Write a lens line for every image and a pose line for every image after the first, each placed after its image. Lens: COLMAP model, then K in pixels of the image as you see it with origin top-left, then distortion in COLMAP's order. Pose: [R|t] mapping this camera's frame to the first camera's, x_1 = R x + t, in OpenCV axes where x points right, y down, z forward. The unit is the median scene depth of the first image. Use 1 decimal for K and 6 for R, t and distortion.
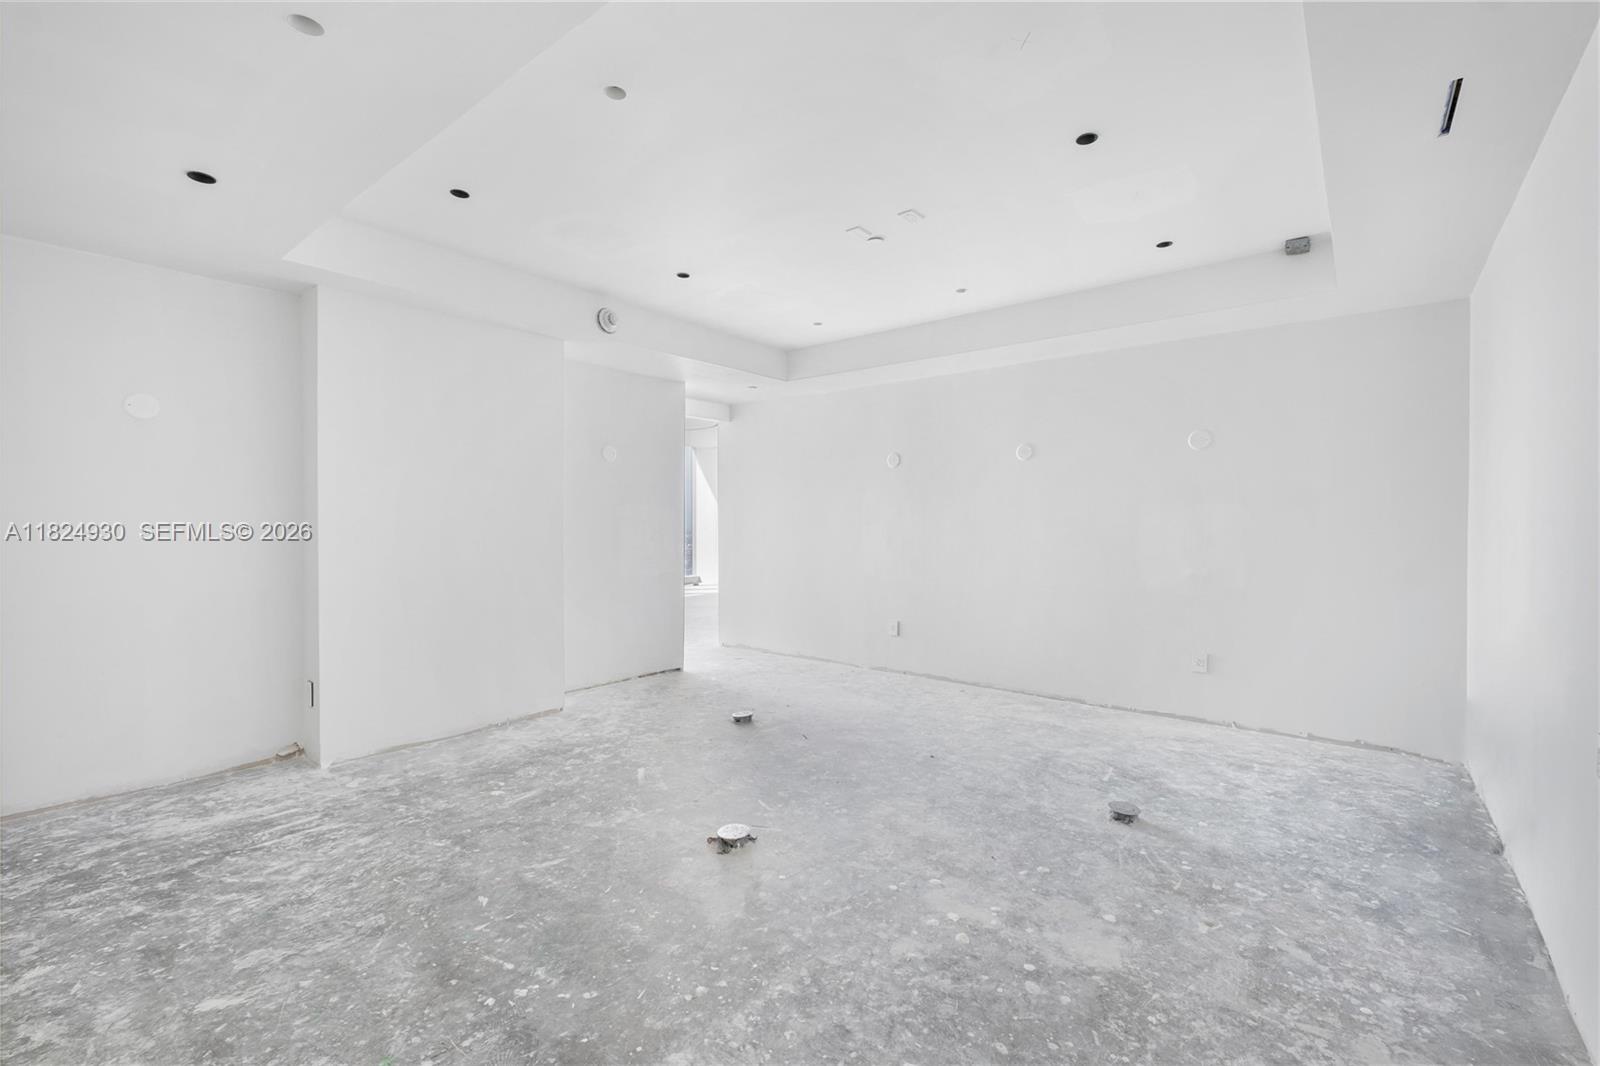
lens RADIAL K [[699.5, 0, 799.9], [0, 699.5, 528.9], [0, 0, 1]] dist [0.013663, -0.000401]
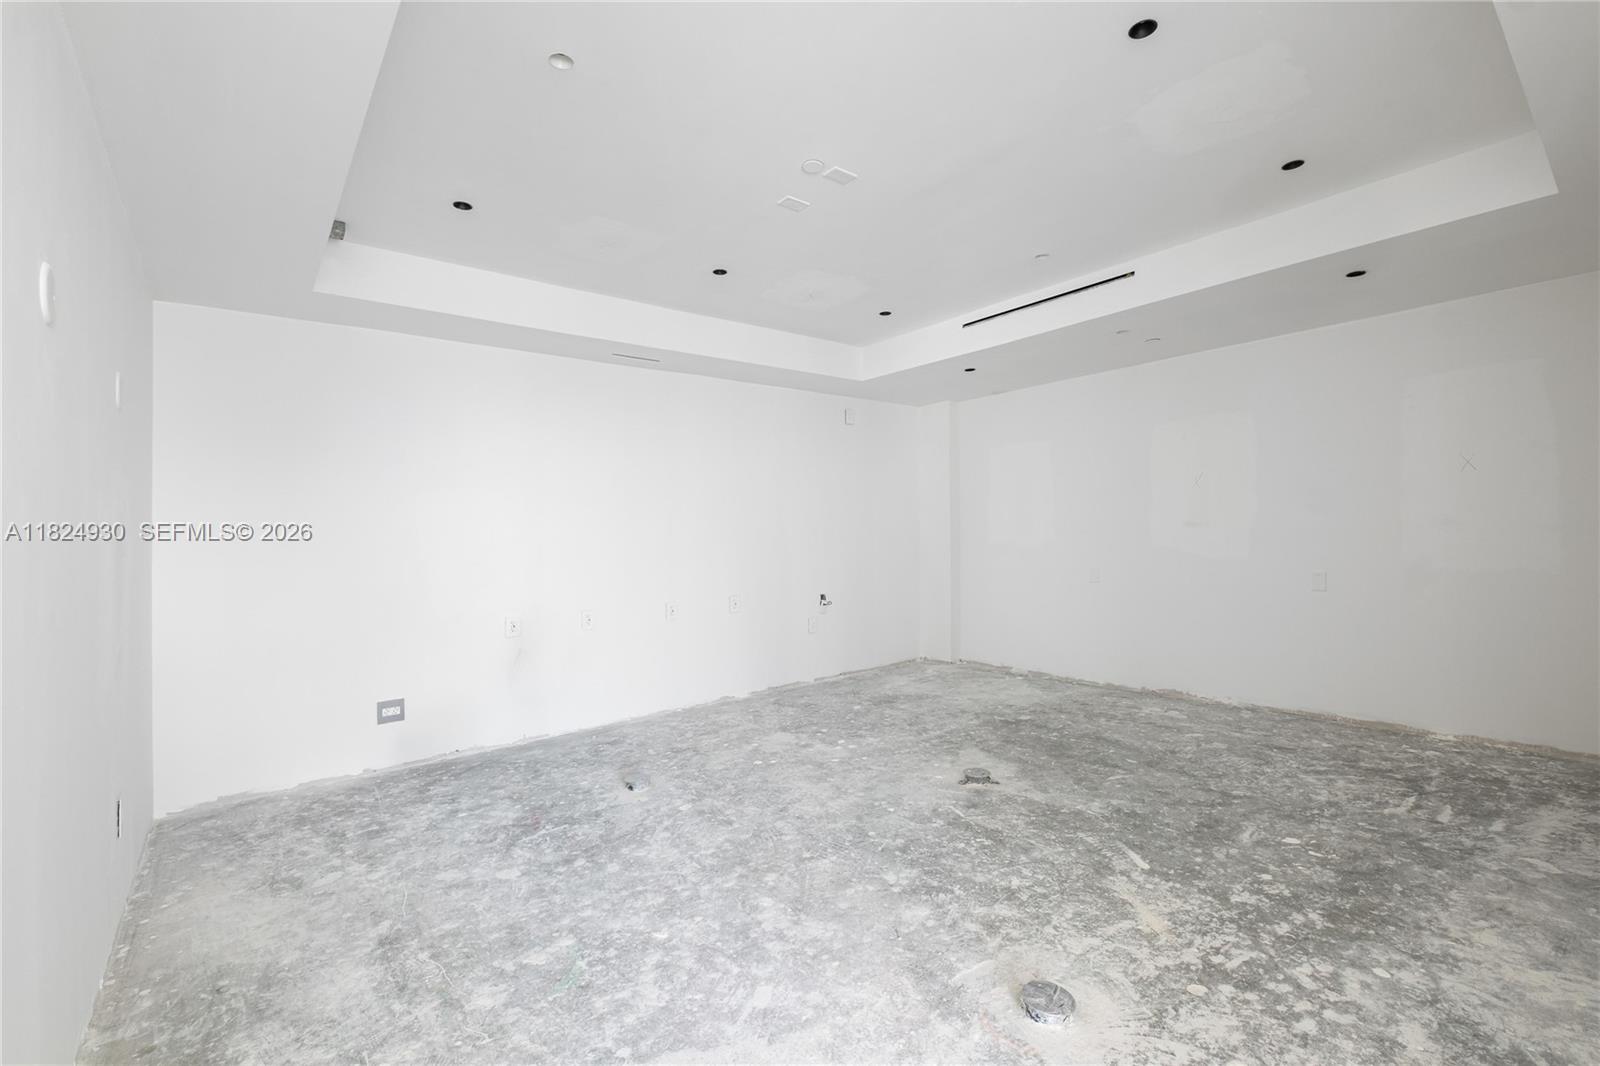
lens RADIAL K [[699.5, 0, 799.6], [0, 699.5, 532.3], [0, 0, 1]] dist [0.013663, -0.000401]
pose [[-0.978262, 0.027769, 0.205506, -0.048049], [0.029692, 0.999539, 0.006280, -0.007871], [-0.205237, 0.012245, -0.978636, 1.988070]]
